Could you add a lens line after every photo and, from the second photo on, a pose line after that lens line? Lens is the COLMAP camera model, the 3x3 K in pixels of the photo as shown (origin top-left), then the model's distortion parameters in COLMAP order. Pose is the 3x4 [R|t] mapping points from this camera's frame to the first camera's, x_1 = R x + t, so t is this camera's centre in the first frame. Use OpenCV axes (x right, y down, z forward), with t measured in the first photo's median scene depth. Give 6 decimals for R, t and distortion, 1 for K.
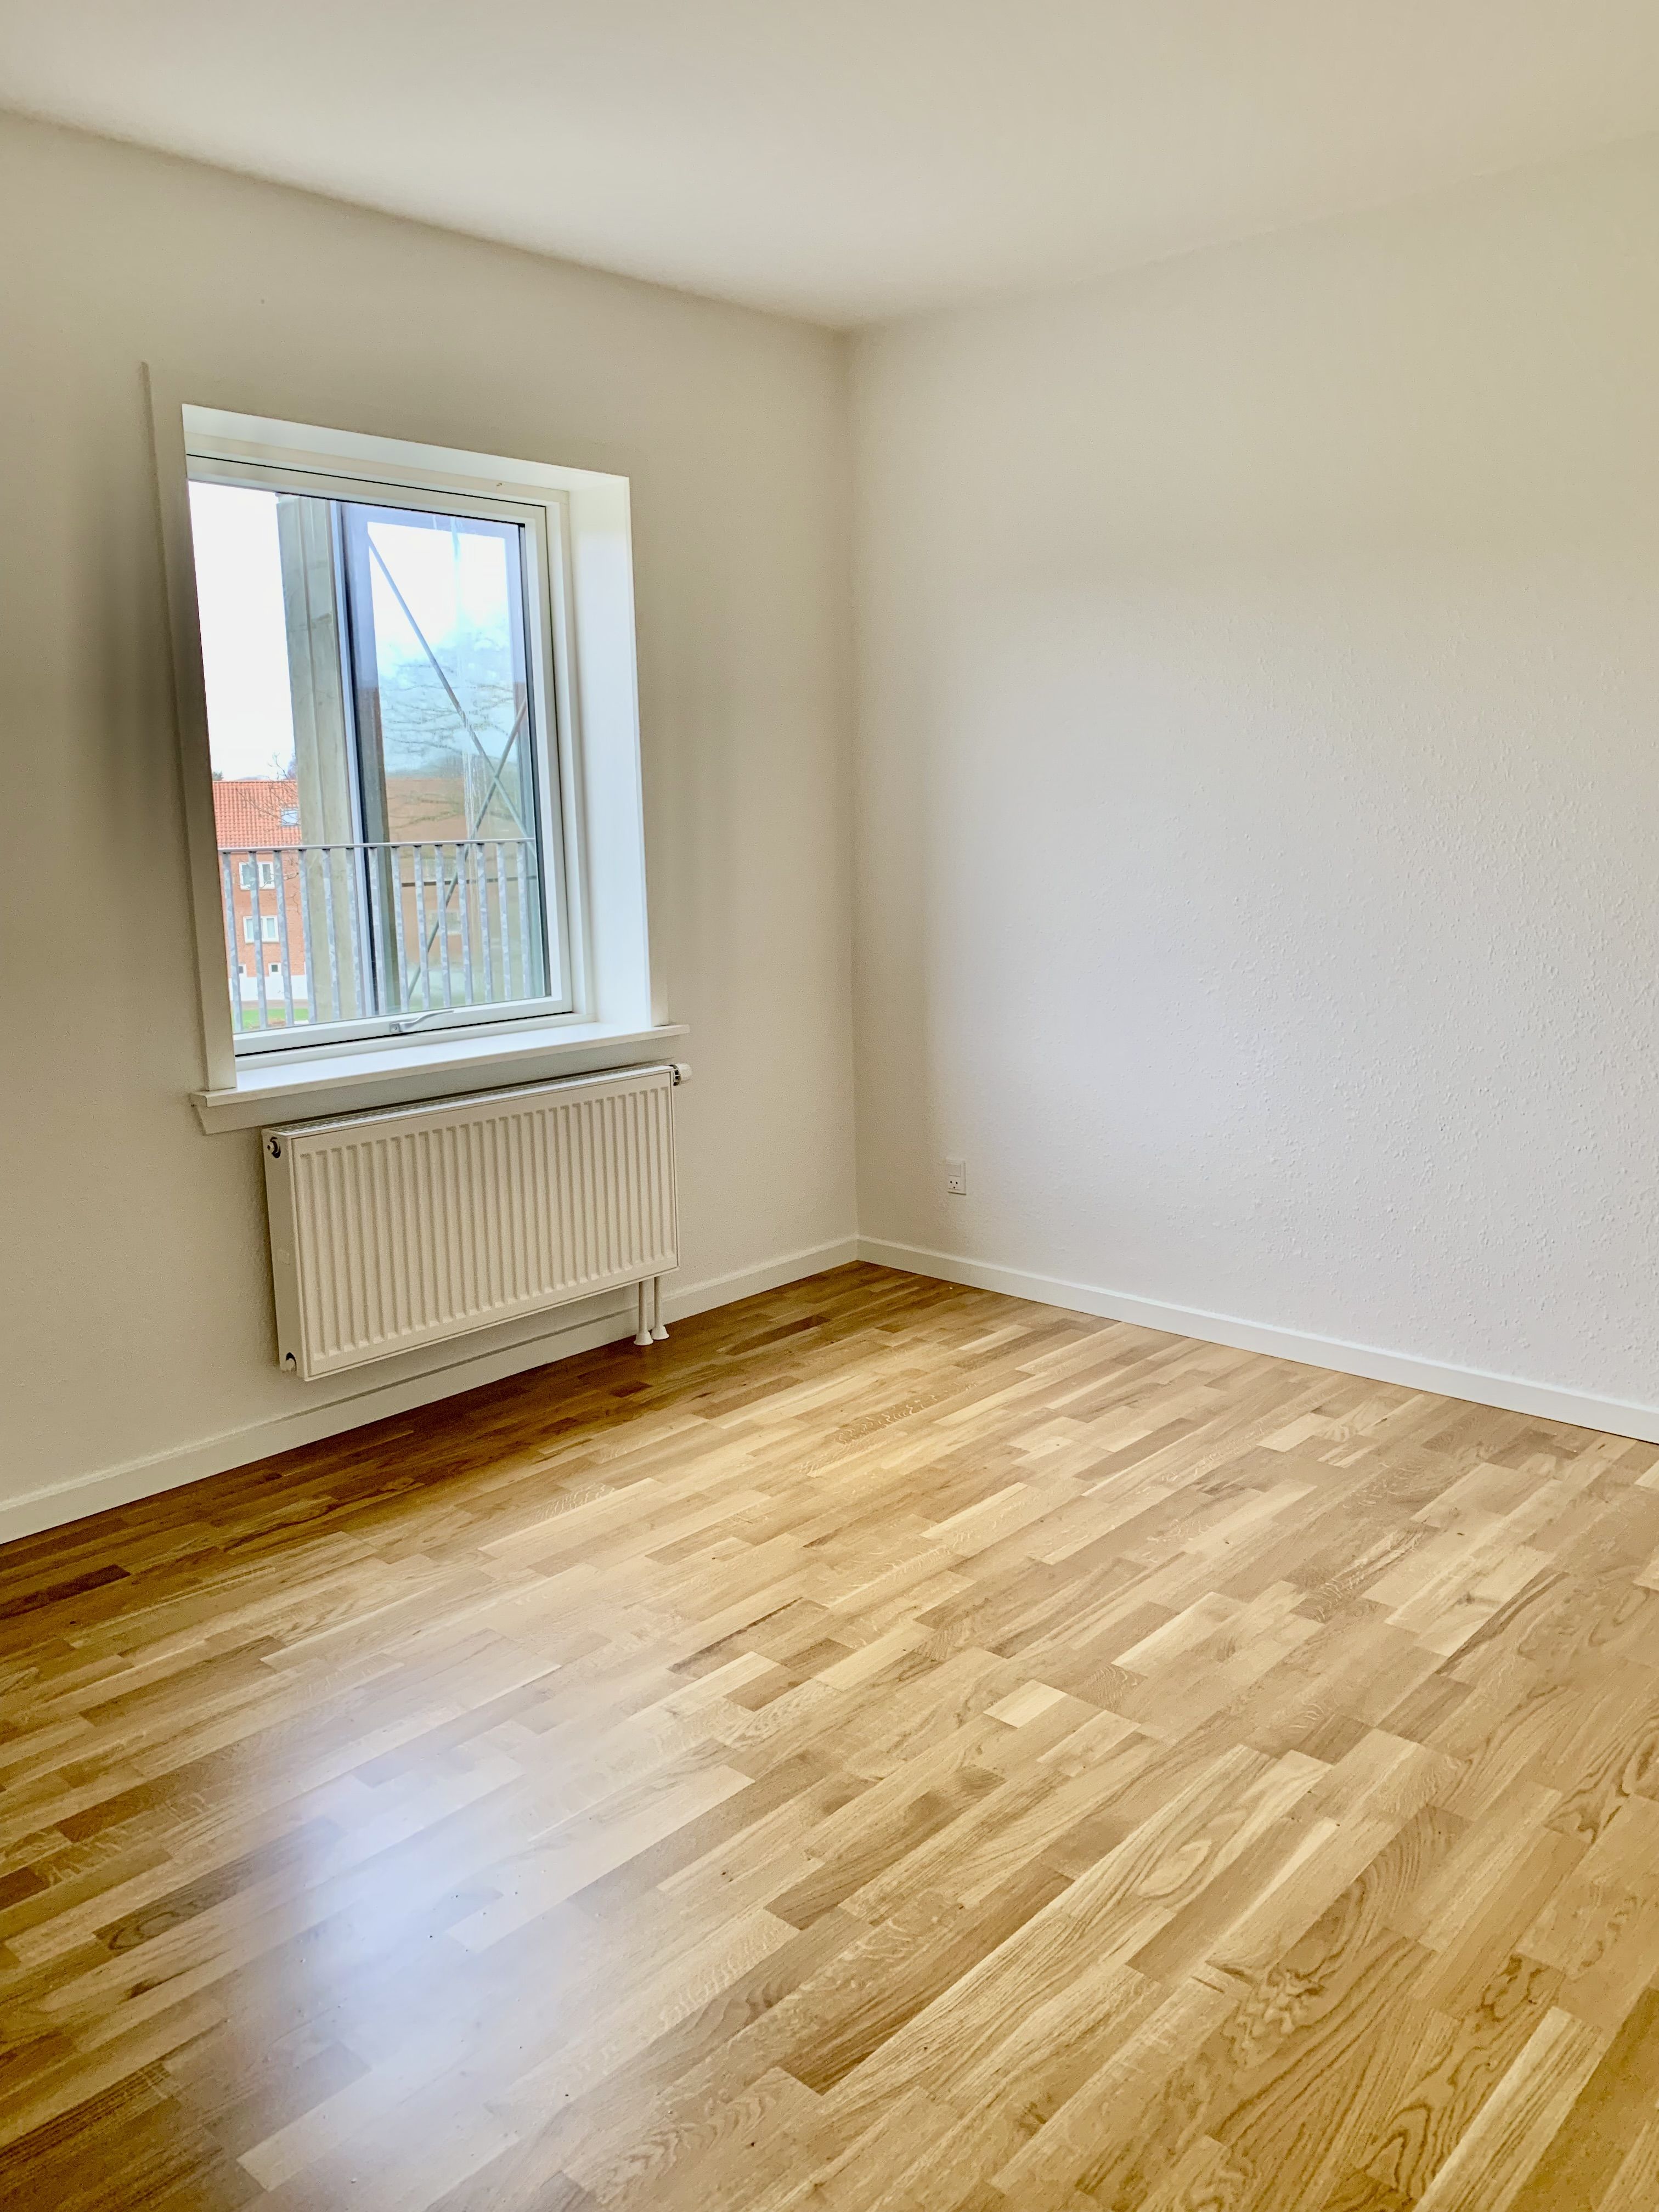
lens RADIAL K [[1695.2, 0, 829.5], [0, 1695.2, 1106.0], [0, 0, 1]] dist [0.002572, 0.009098]
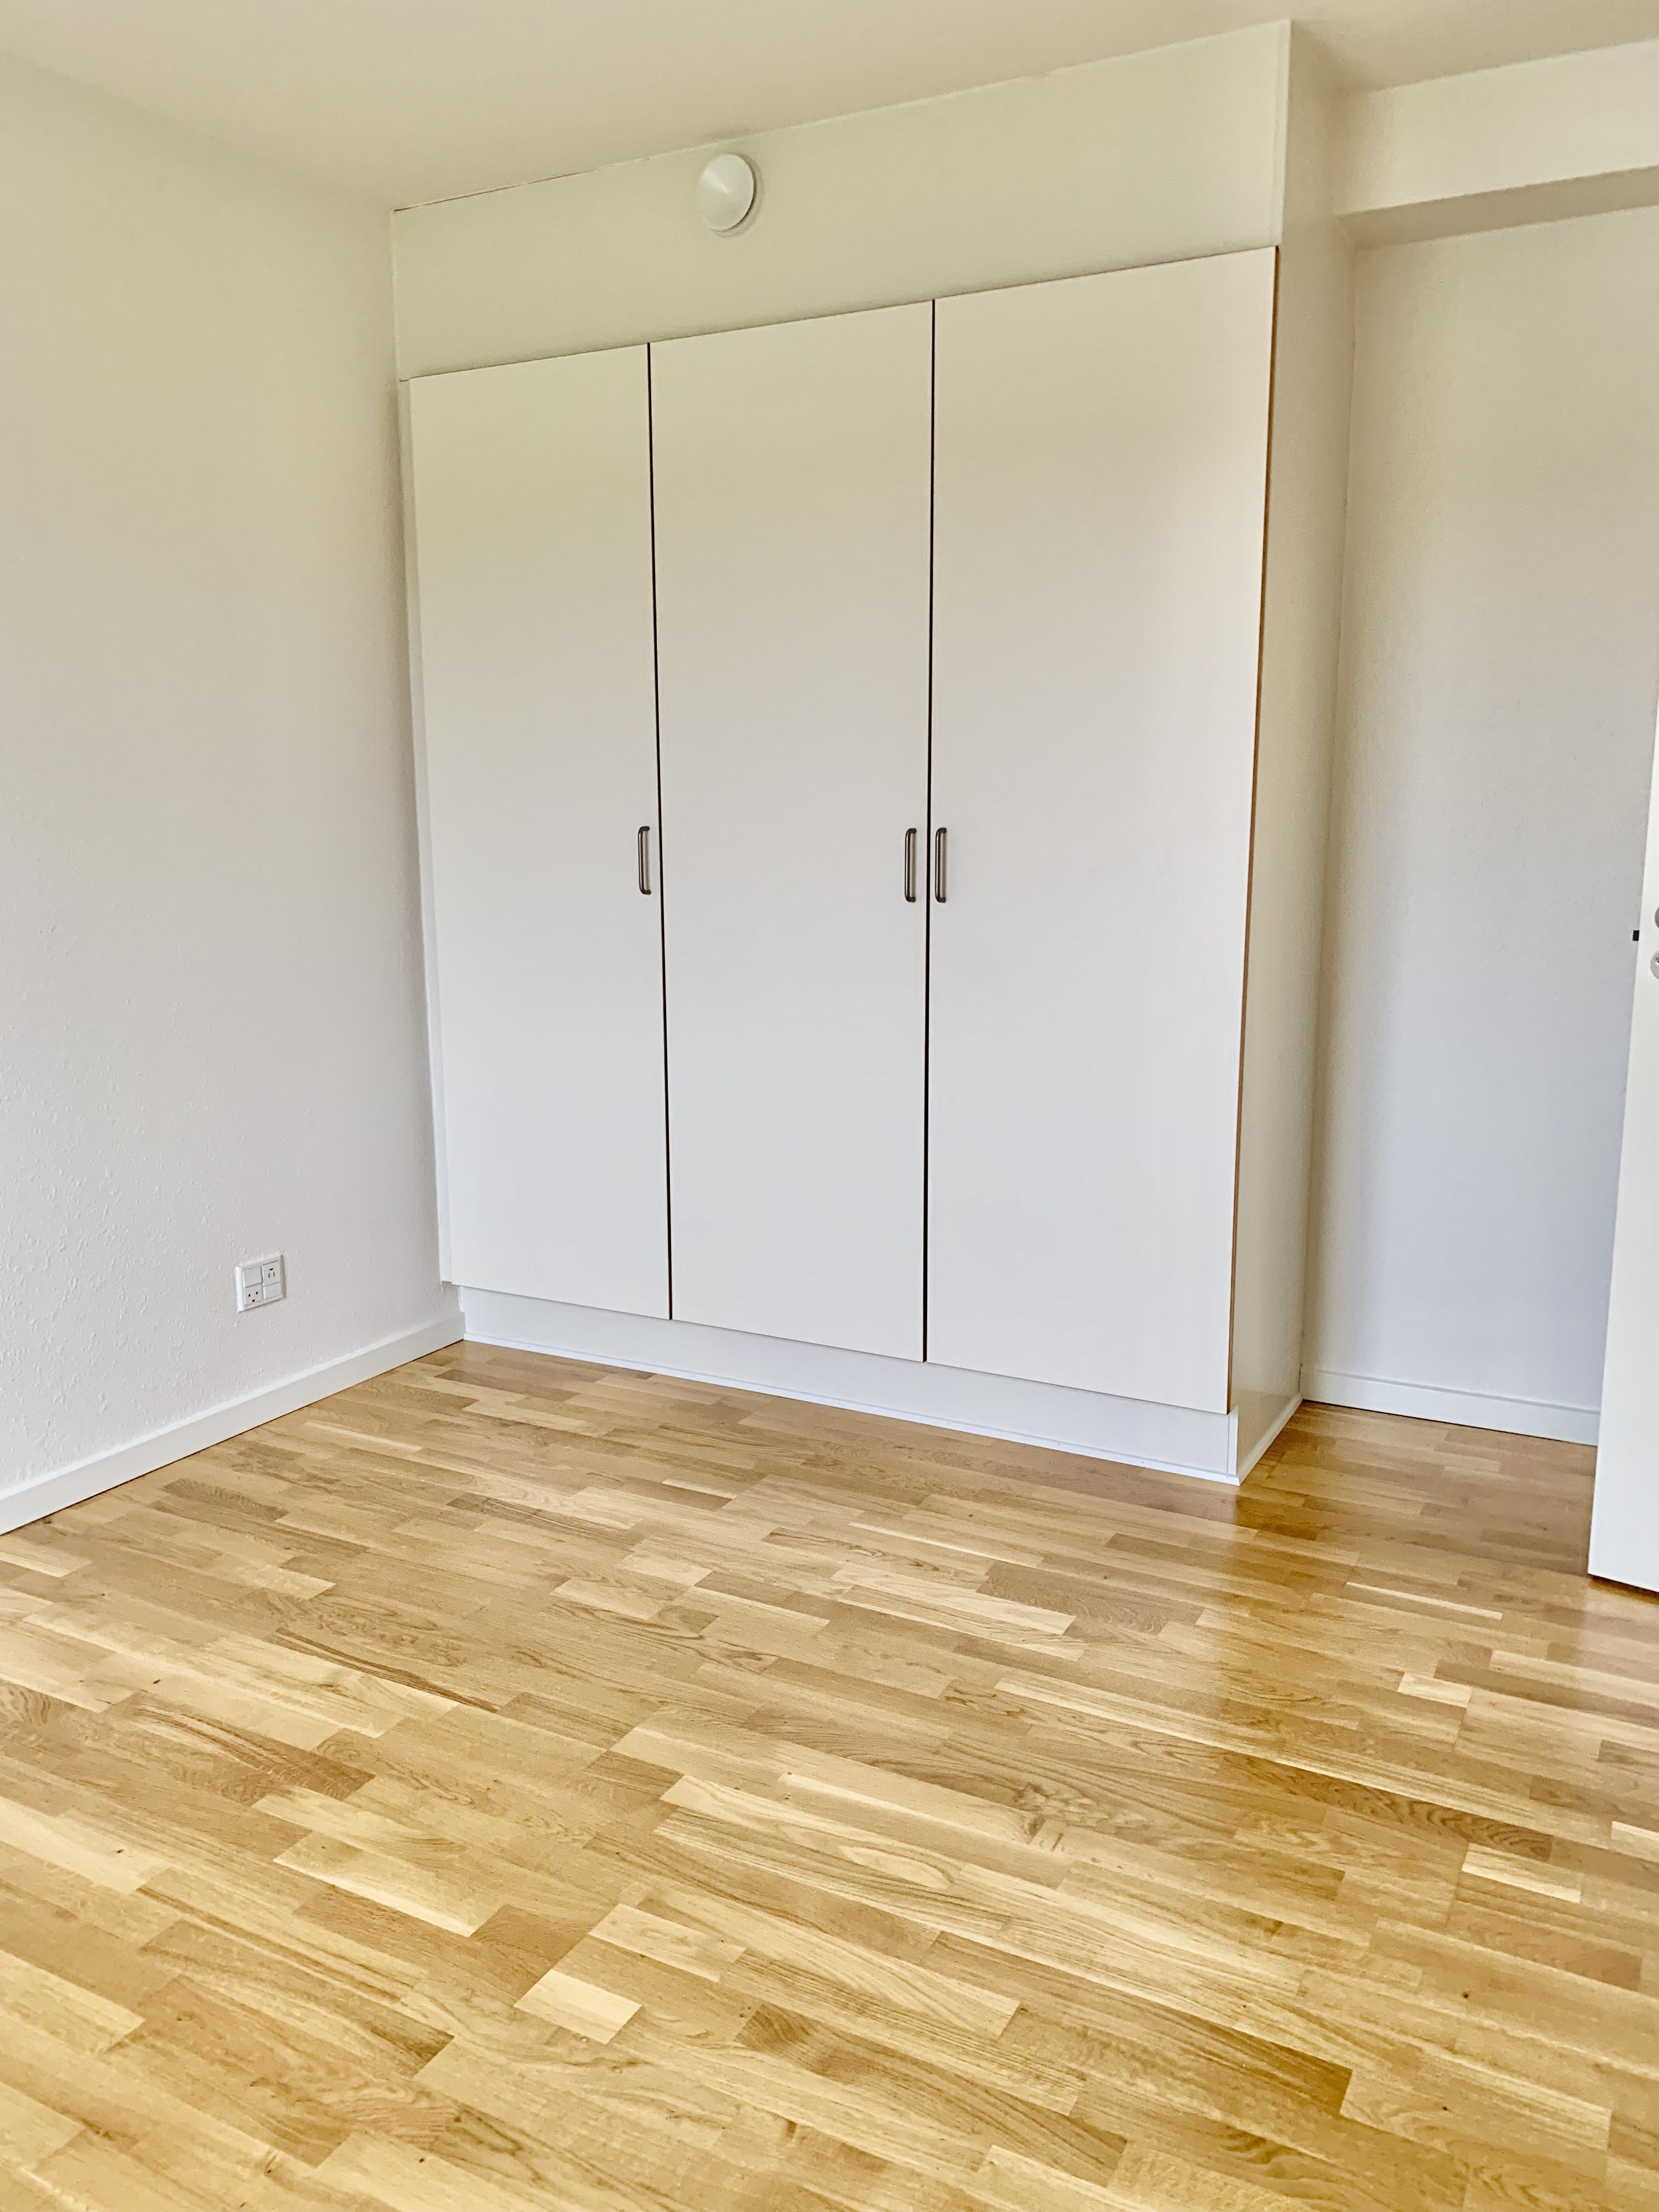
lens RADIAL K [[1695.2, 0, 829.5], [0, 1695.2, 1106.0], [0, 0, 1]] dist [0.002572, 0.009098]
pose [[-0.243158, -0.157588, 0.957100, -0.595565], [0.183691, 0.961379, 0.204961, -0.167698], [-0.952435, 0.225648, -0.204819, 1.022294]]
